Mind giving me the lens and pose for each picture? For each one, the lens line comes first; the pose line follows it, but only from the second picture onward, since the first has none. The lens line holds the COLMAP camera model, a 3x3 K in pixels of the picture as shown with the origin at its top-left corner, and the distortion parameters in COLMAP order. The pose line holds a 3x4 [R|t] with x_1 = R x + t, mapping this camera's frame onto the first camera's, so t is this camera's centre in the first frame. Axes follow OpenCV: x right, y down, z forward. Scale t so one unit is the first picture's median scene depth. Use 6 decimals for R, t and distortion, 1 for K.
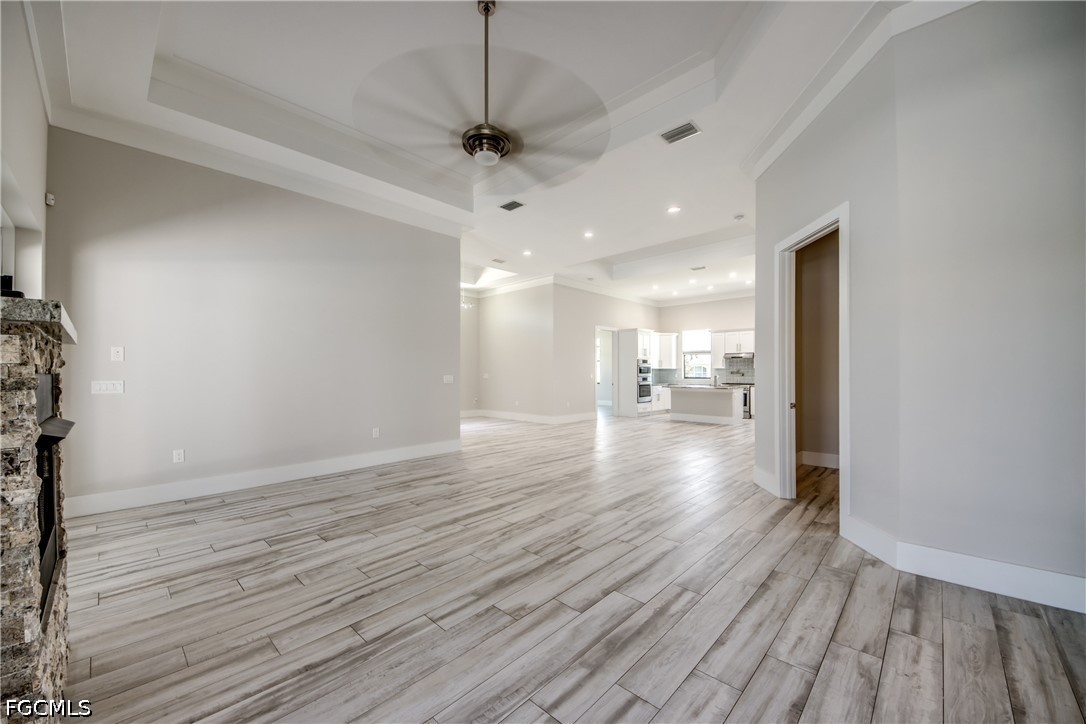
lens RADIAL K [[412.9, 0, 535.8], [0, 412.9, 370.5], [0, 0, 1]] dist [0.010806, -0.000357]
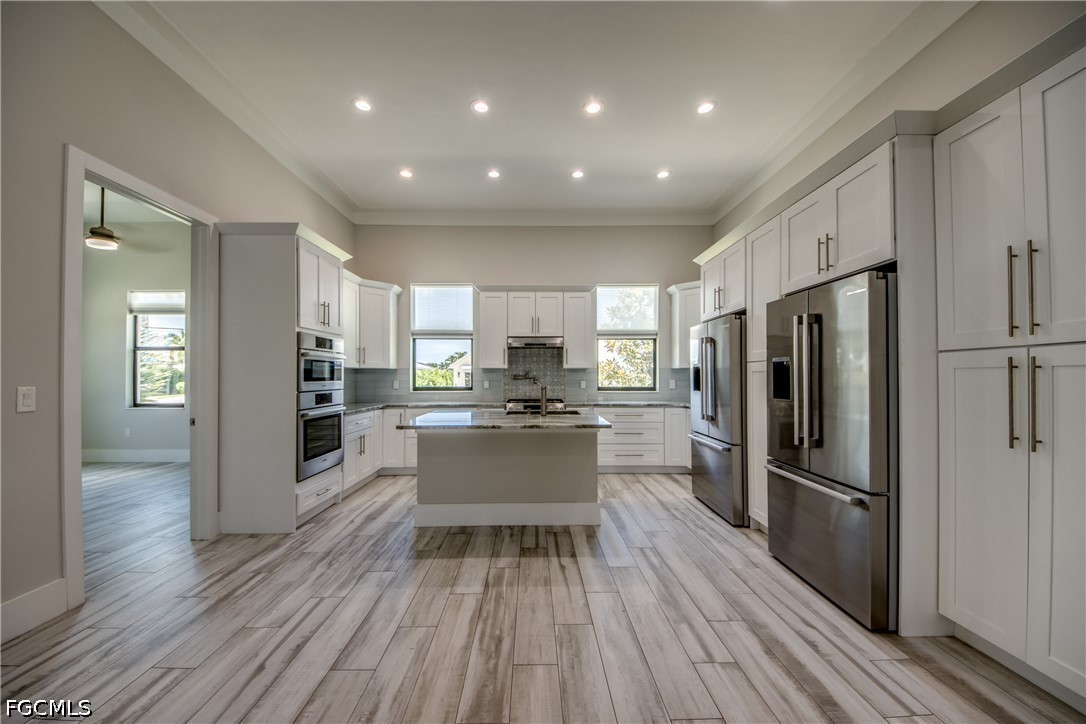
lens RADIAL K [[432.2, 0, 538.9], [0, 432.2, 369.8], [0, 0, 1]] dist [0.053603, -0.030202]
pose [[0.711553, 0.012882, 0.702514, 0.483234], [-0.006478, 0.999910, -0.011773, 0.005987], [-0.702603, 0.003826, 0.711572, 2.145987]]
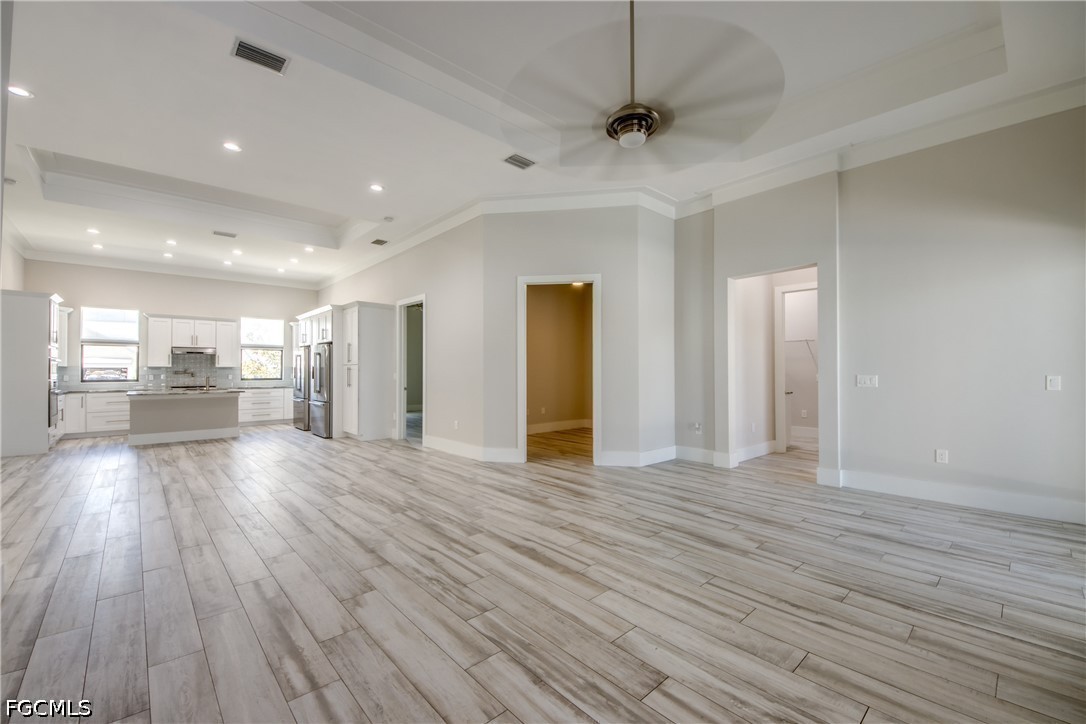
lens RADIAL K [[432.2, 0, 538.9], [0, 432.2, 369.8], [0, 0, 1]] dist [0.053603, -0.030202]
pose [[0.069840, 0.008499, 0.997522, -0.963413], [-0.004591, 0.999956, -0.008199, 0.011490], [-0.997548, -0.004007, 0.069876, 0.992883]]
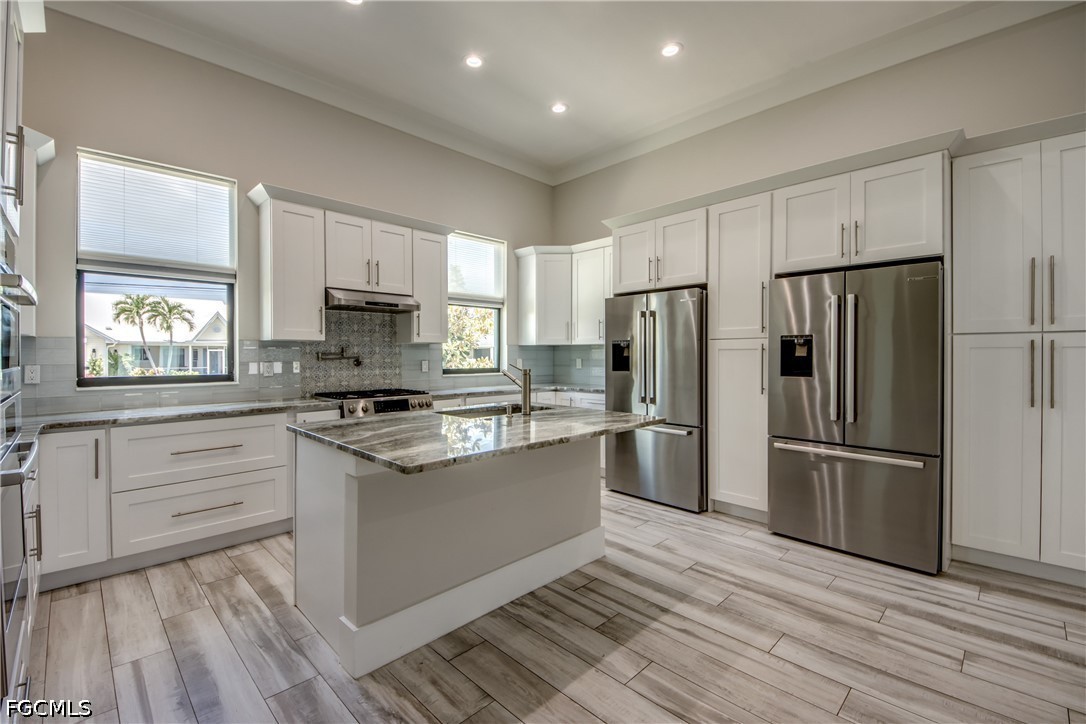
lens RADIAL K [[478.7, 0, 567.5], [0, 478.7, 356.5], [0, 0, 1]] dist [0.061735, -0.044876]
pose [[-0.002715, -0.001412, 0.999995, 0.467834], [-0.006692, 0.999977, 0.001393, 0.011518], [-0.999974, -0.006688, -0.002724, 2.866586]]
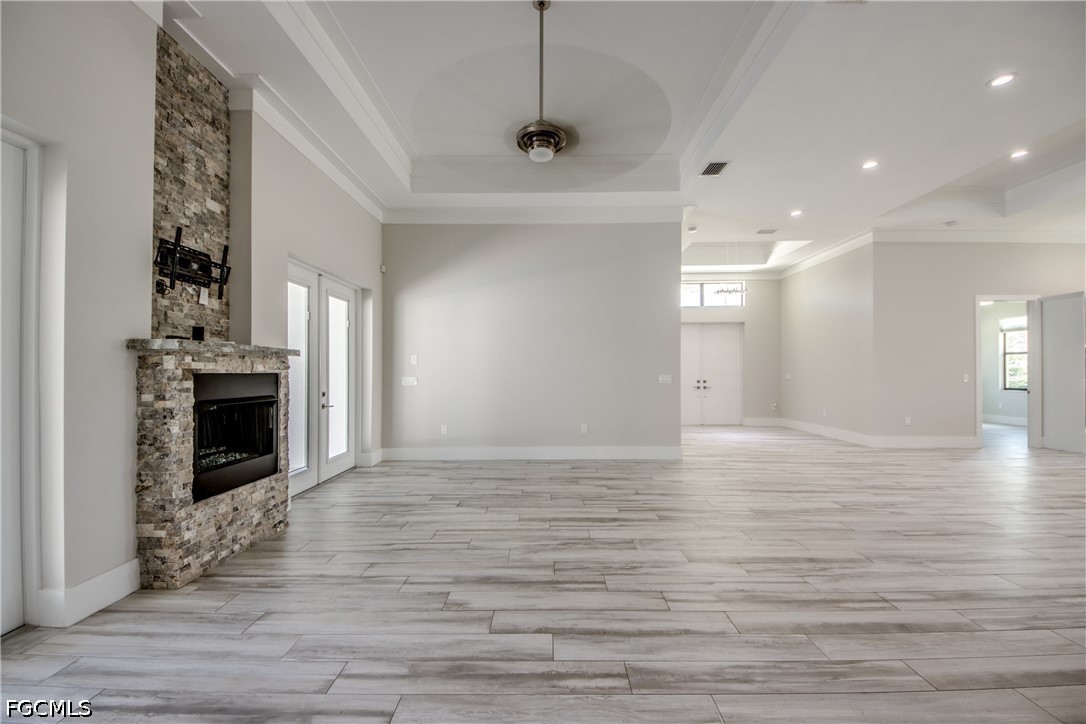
lens RADIAL K [[432.2, 0, 538.9], [0, 432.2, 369.8], [0, 0, 1]] dist [0.053603, -0.030202]
pose [[0.686800, 0.000004, -0.726846, 0.545983], [0.001893, 0.999997, 0.001793, -0.003979], [0.726844, -0.002607, 0.686798, 0.246576]]
